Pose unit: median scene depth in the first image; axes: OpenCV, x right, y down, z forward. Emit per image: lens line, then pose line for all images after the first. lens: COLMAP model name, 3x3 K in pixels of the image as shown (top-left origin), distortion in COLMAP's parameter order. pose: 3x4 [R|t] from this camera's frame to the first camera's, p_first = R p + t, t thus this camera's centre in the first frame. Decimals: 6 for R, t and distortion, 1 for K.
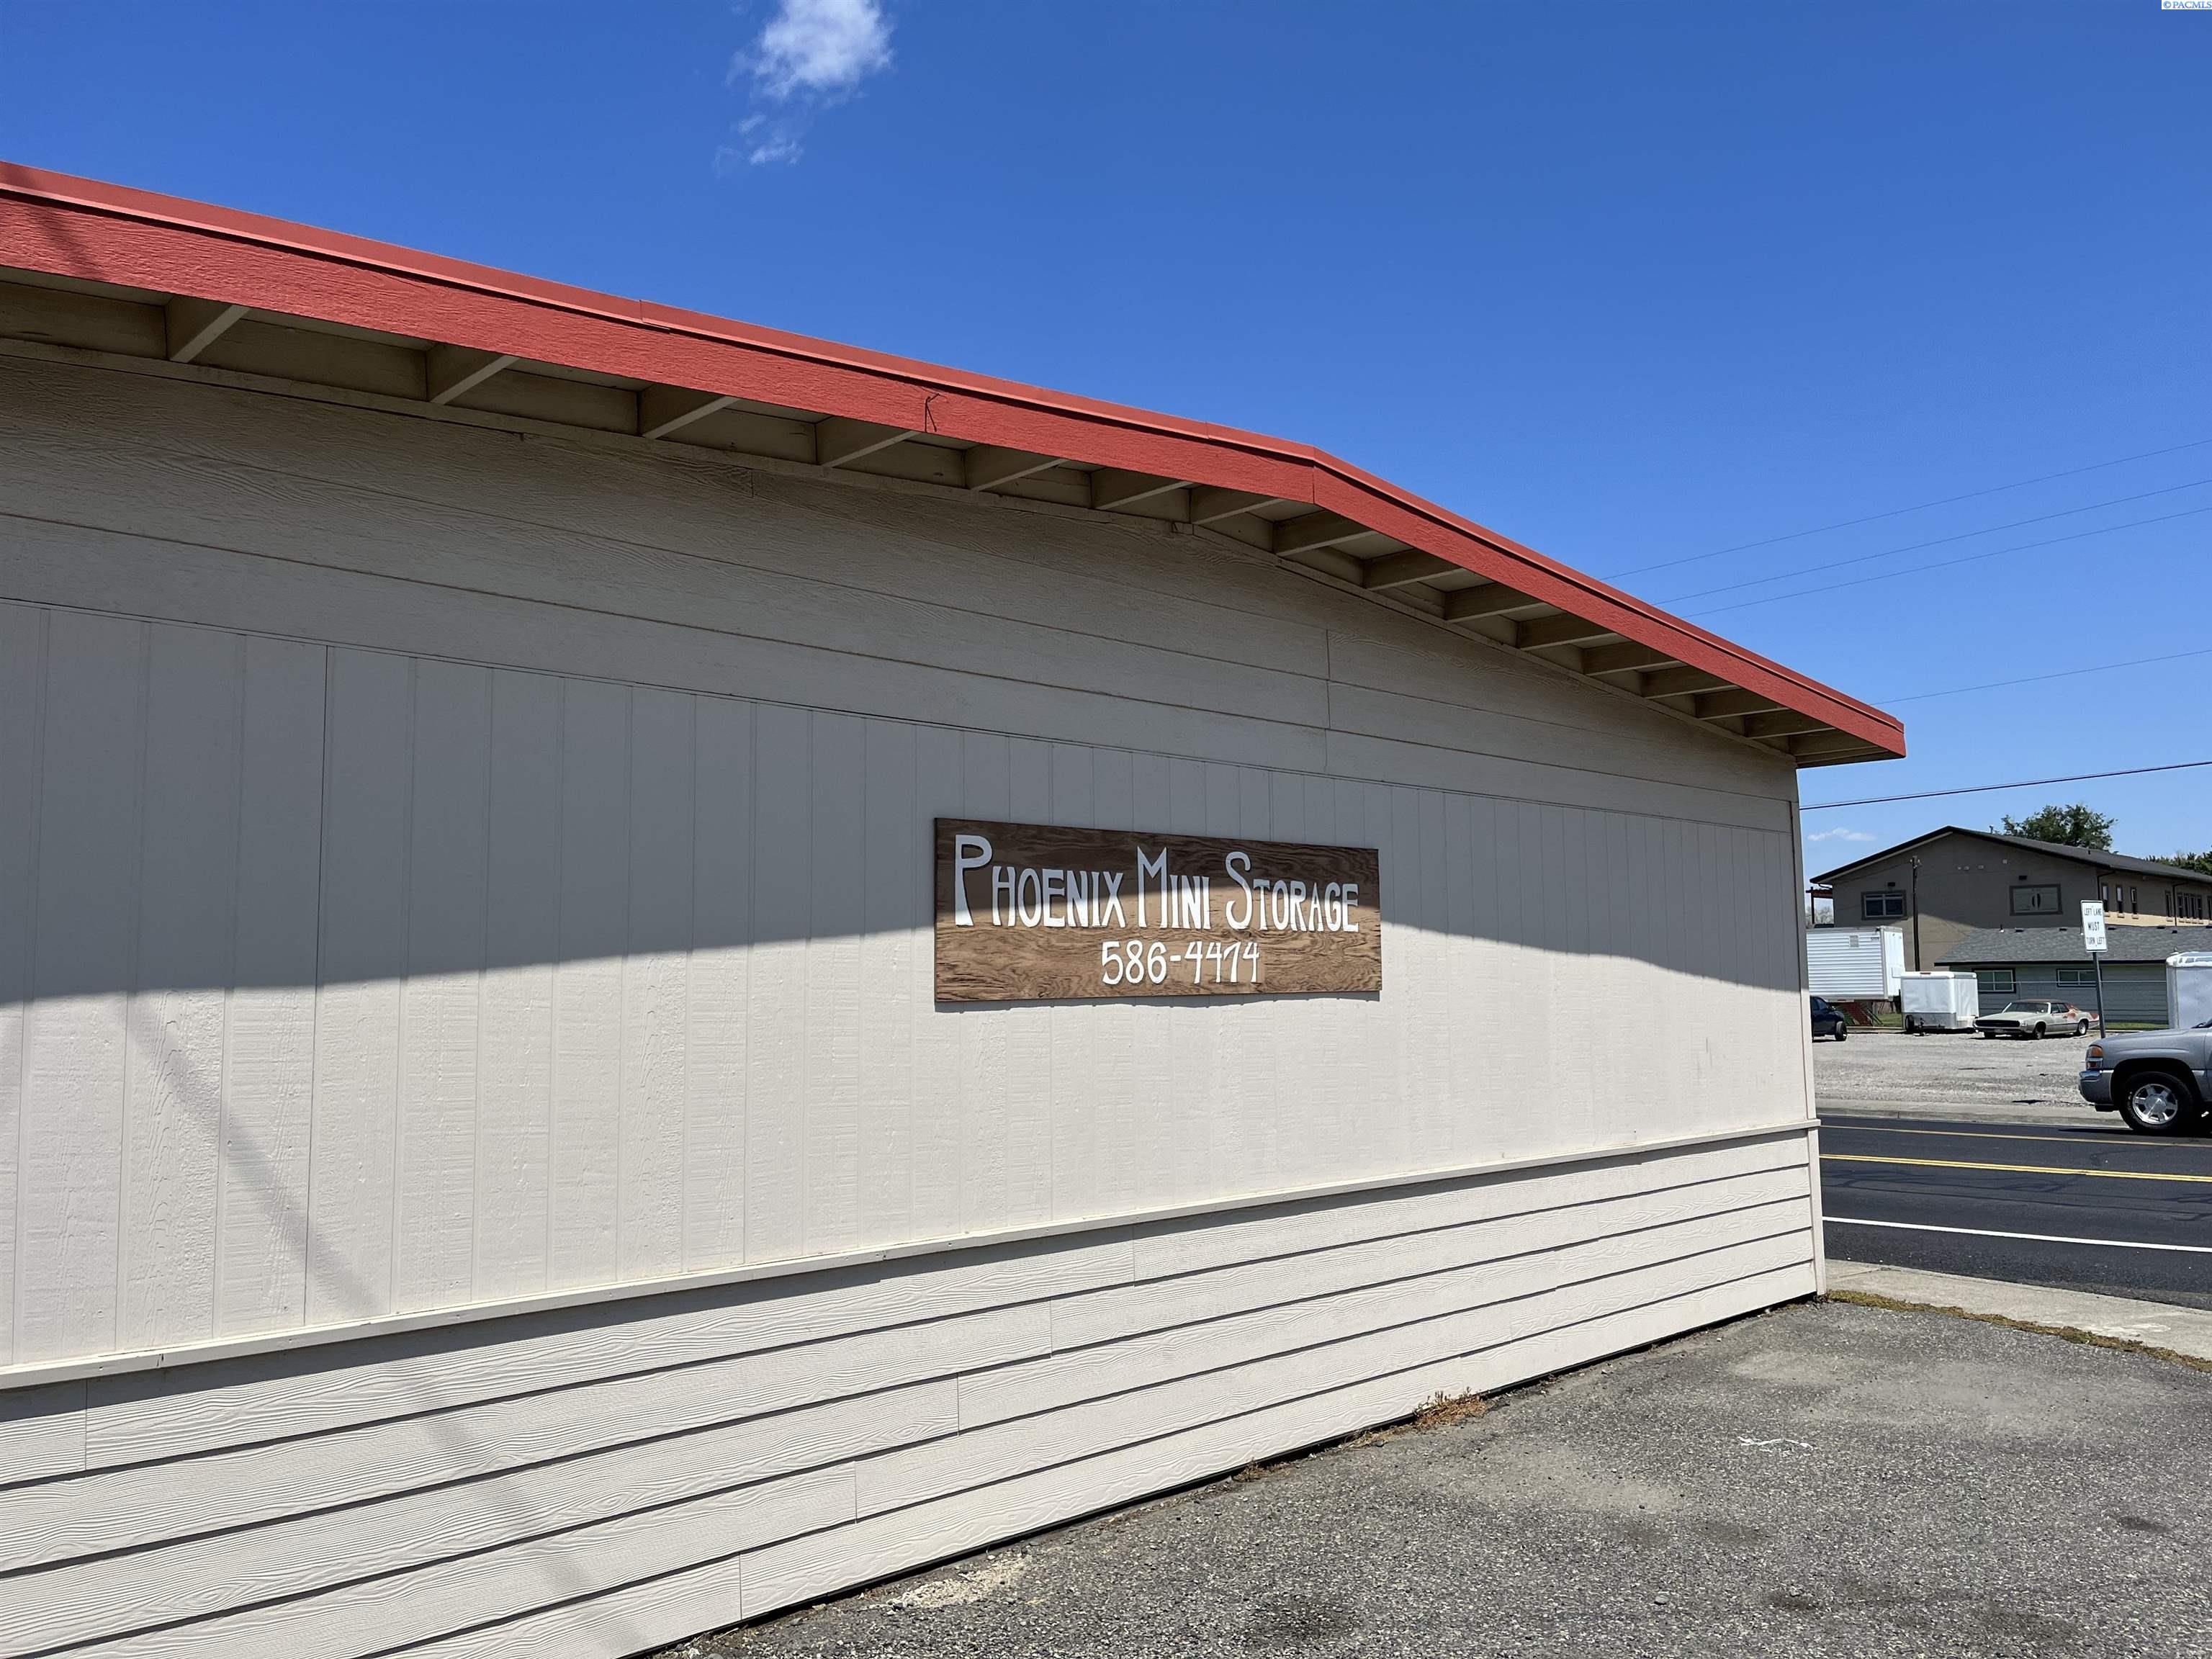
lens RADIAL K [[1680.2, 0, 1130.2], [0, 1680.2, 827.3], [0, 0, 1]] dist [0.083240, -0.103902]
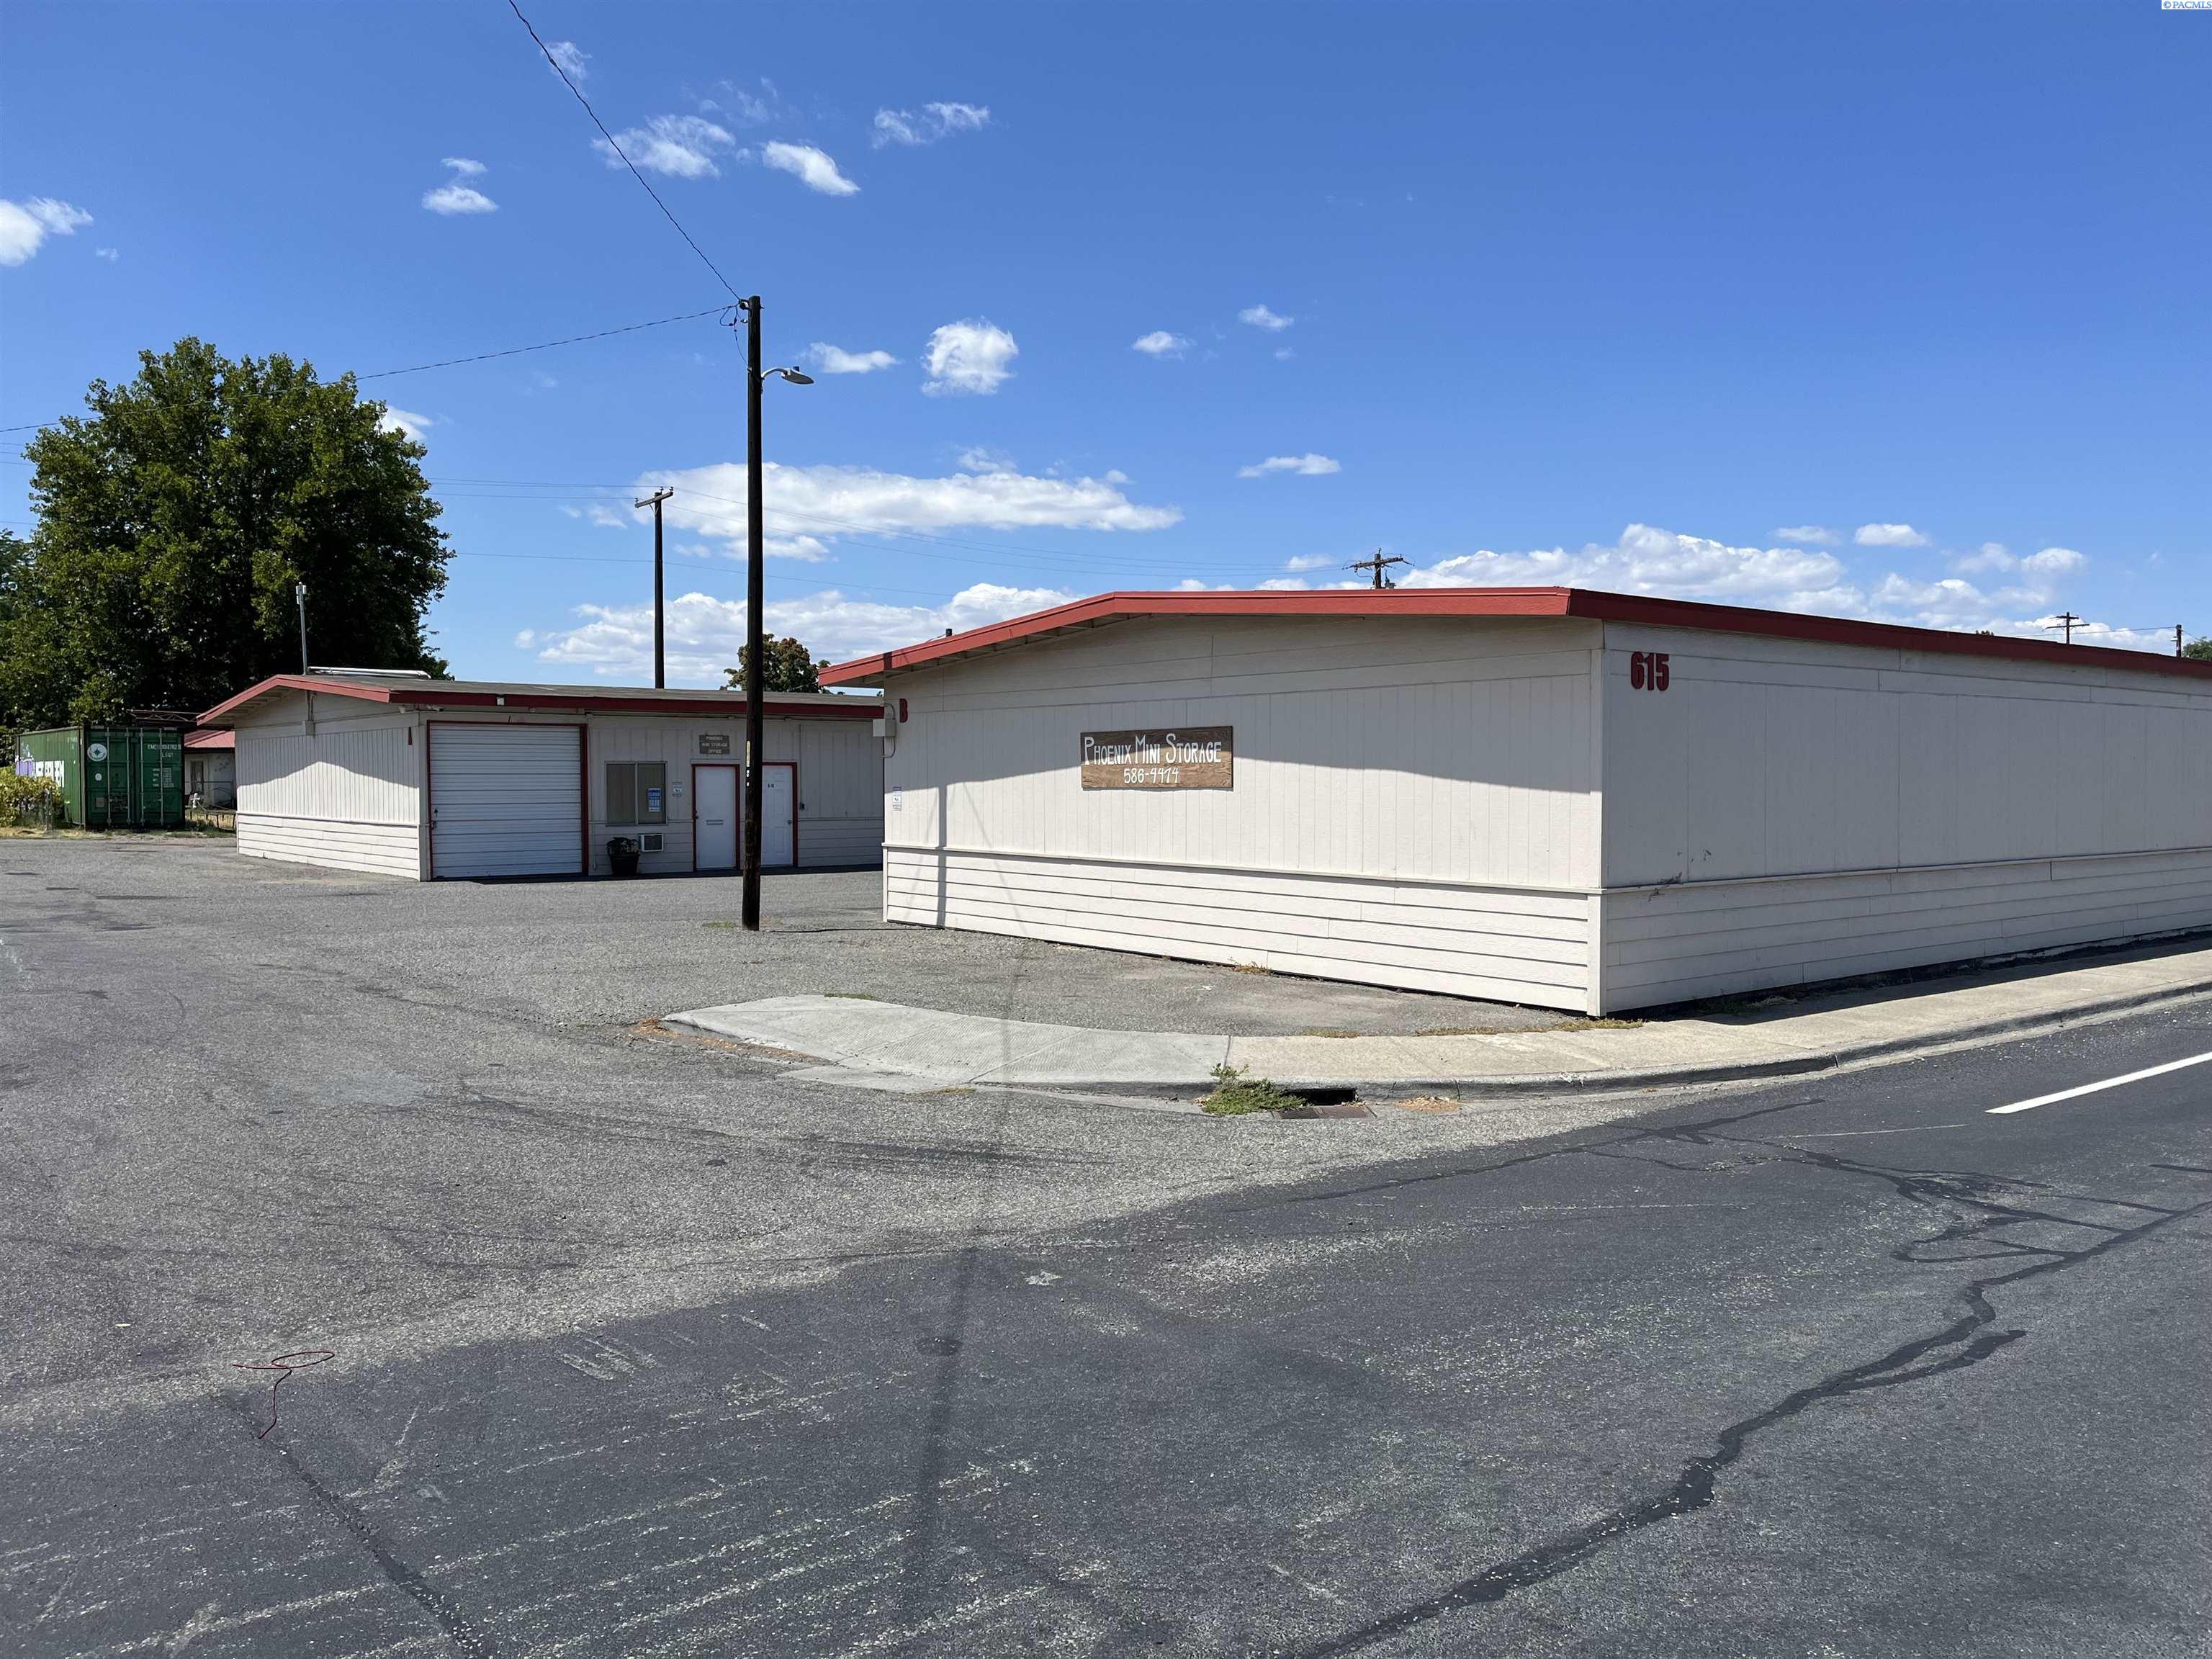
lens RADIAL K [[1680.2, 0, 1130.2], [0, 1680.2, 827.3], [0, 0, 1]] dist [0.083240, -0.103902]
pose [[-0.092798, 0.044737, -0.994679, 2.737236], [0.100496, 0.994309, 0.035345, 0.062276], [0.990600, -0.096682, -0.096766, 1.197687]]
